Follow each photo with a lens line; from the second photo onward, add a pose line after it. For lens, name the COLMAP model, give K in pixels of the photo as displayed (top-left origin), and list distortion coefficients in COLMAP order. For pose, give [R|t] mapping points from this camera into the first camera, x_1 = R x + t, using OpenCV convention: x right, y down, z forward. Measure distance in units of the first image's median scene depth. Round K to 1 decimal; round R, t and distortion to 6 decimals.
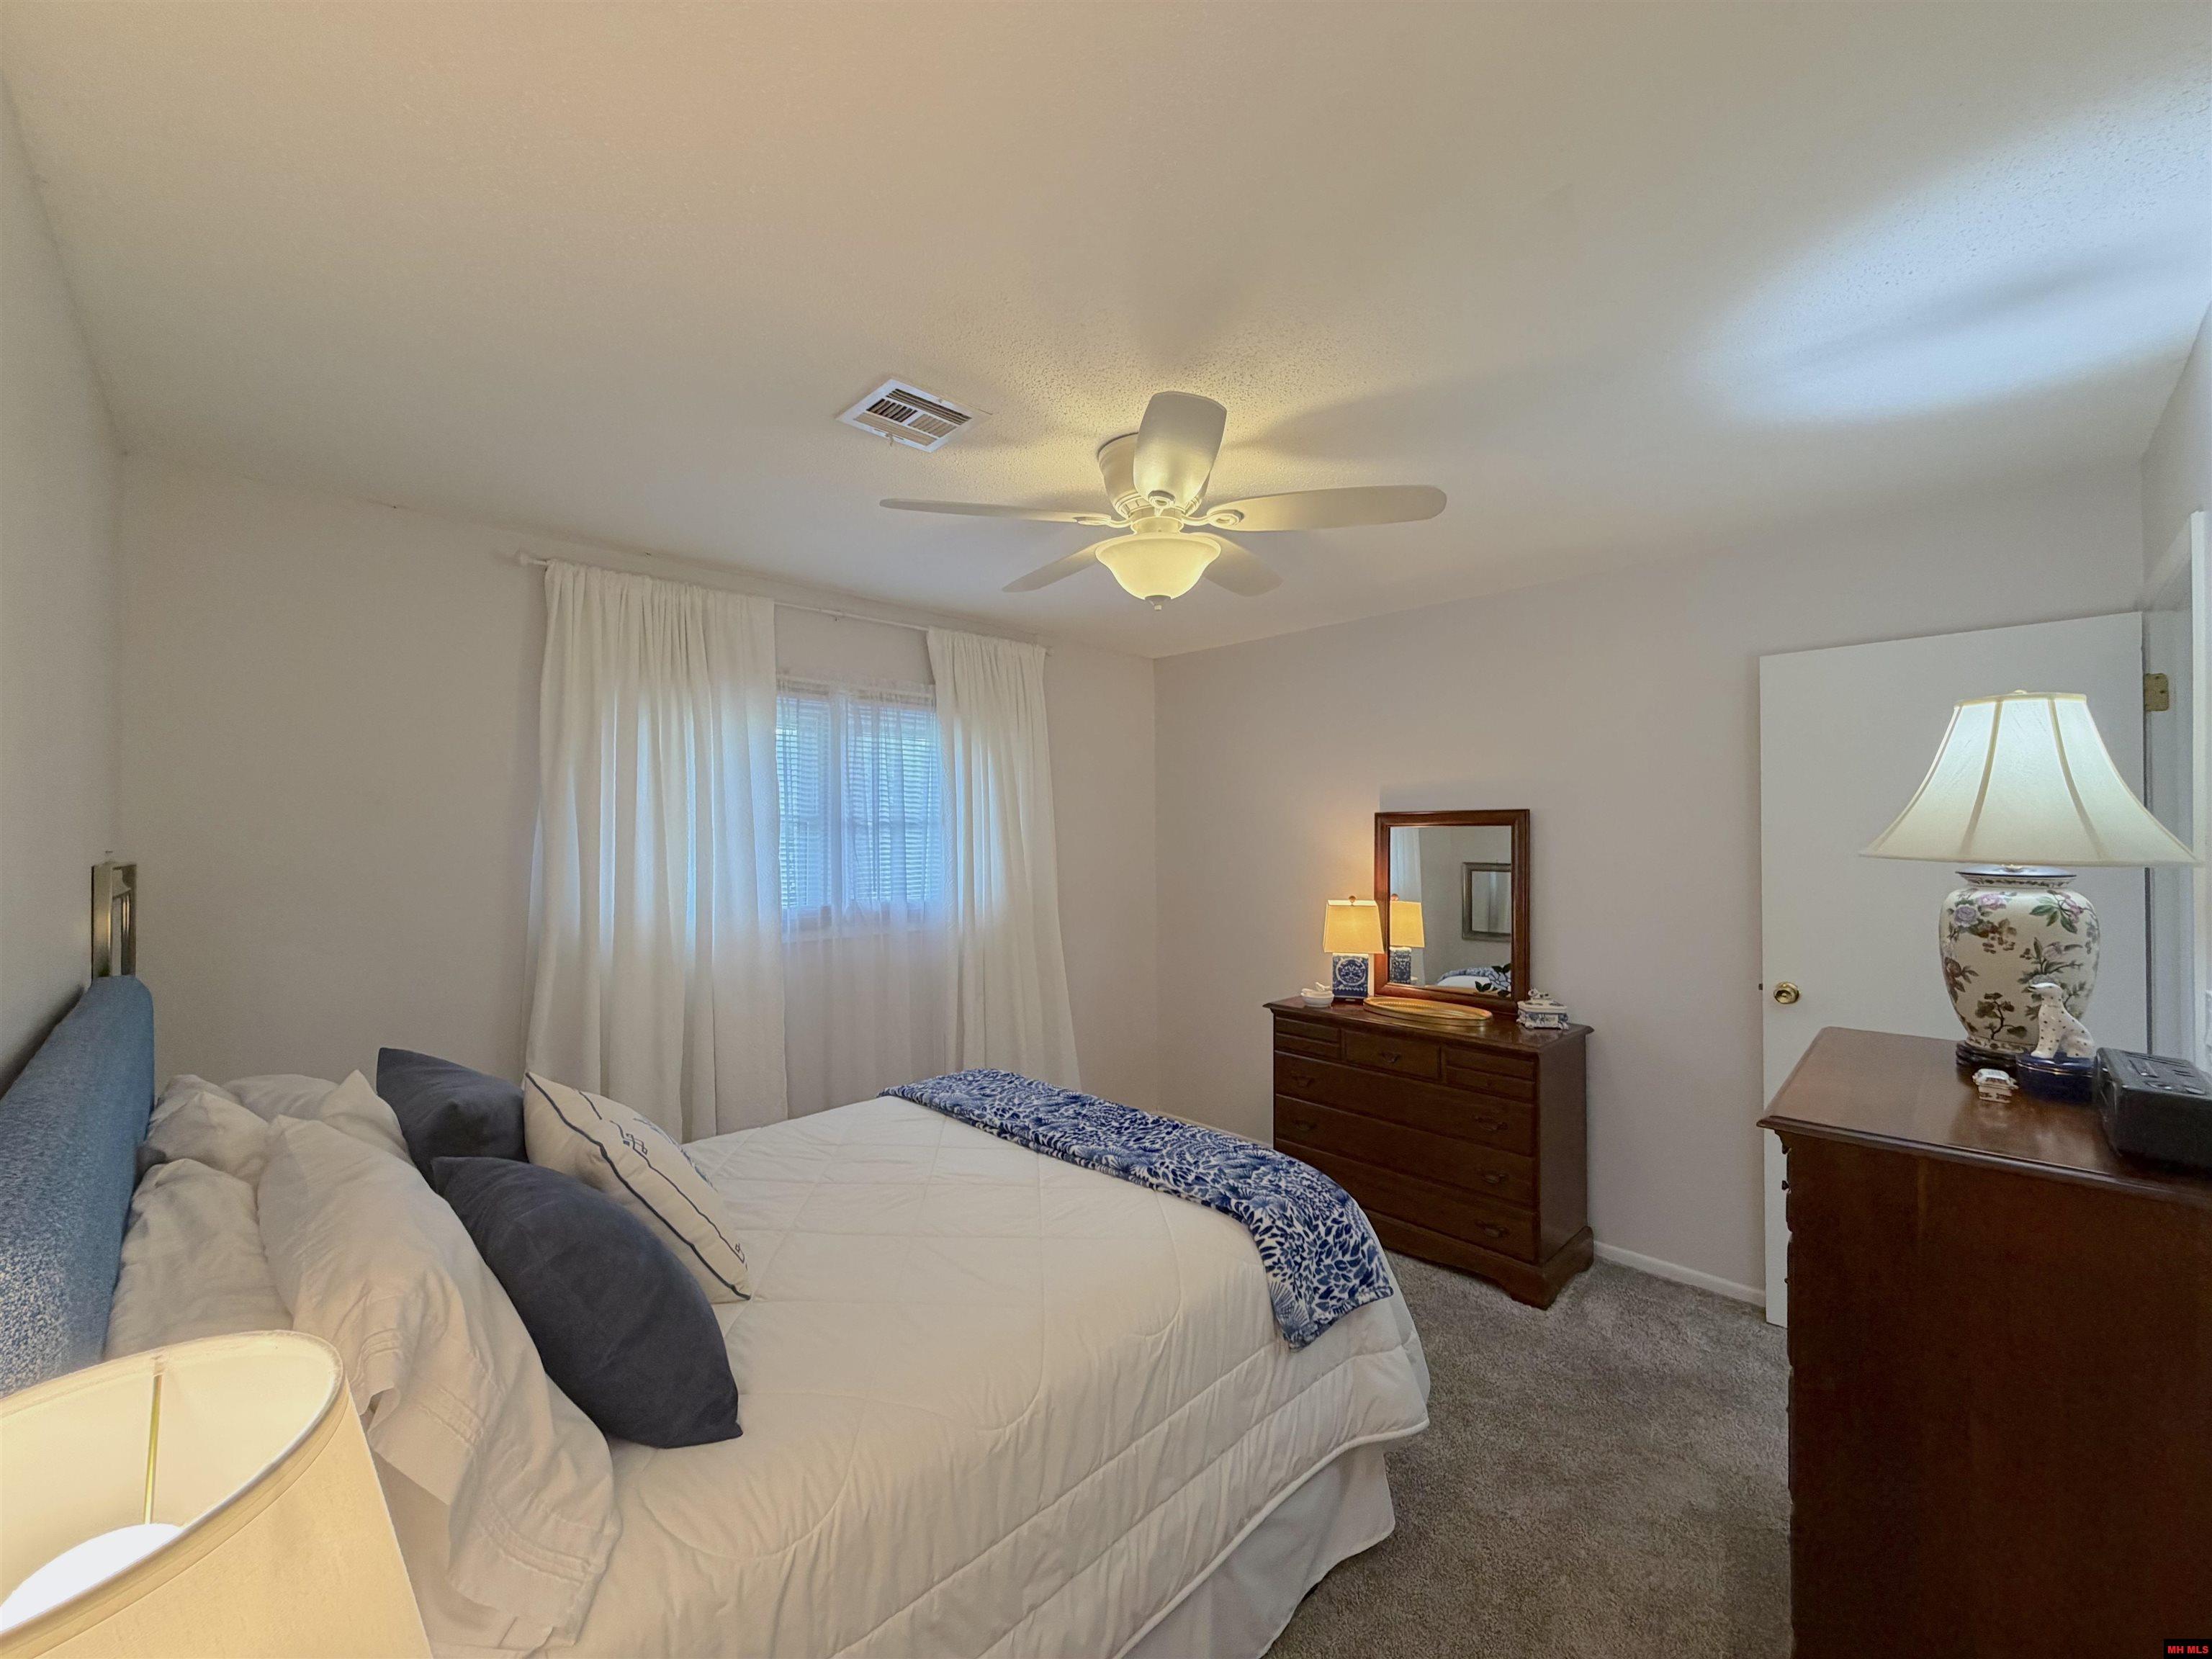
lens RADIAL K [[880.7, 0, 1099.5], [0, 880.7, 830.1], [0, 0, 1]] dist [-0.000353, 0.000199]
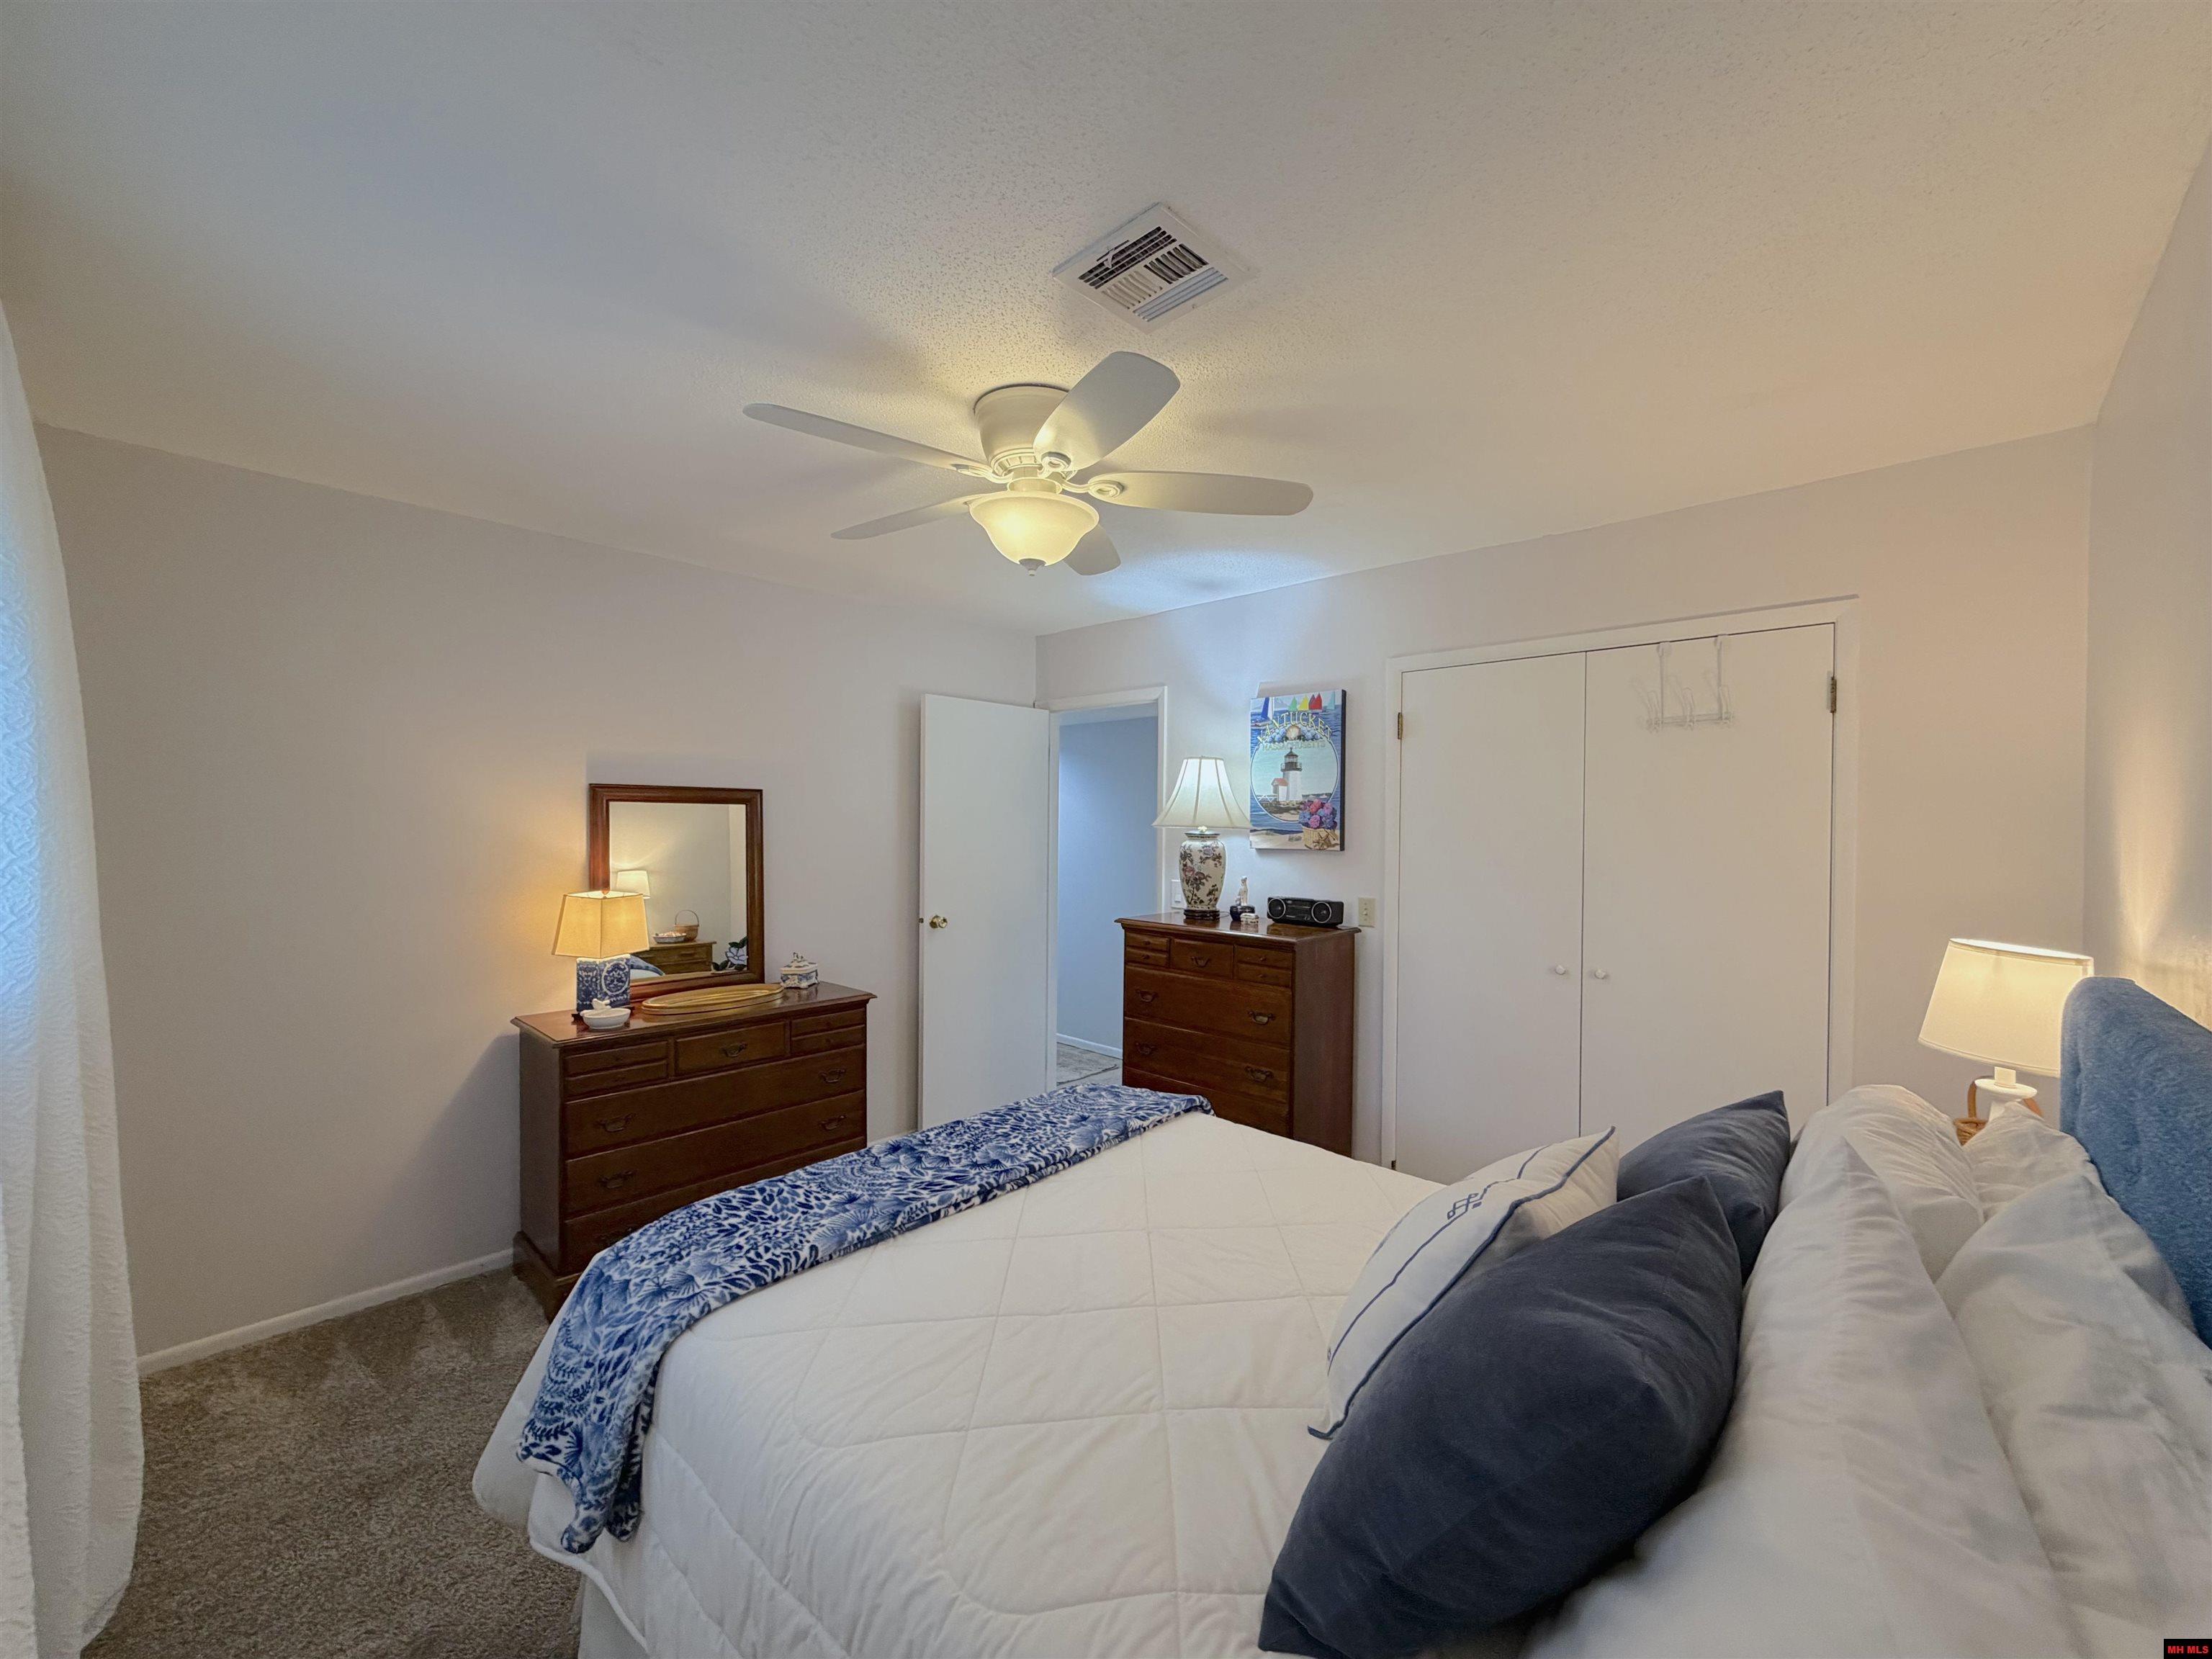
lens RADIAL K [[880.7, 0, 1099.5], [0, 880.7, 830.1], [0, 0, 1]] dist [-0.000353, 0.000199]
pose [[-0.040871, -0.007051, 0.999140, -0.871922], [-0.012186, 0.999904, 0.006558, 0.019892], [-0.999090, -0.011907, -0.040953, 0.931021]]
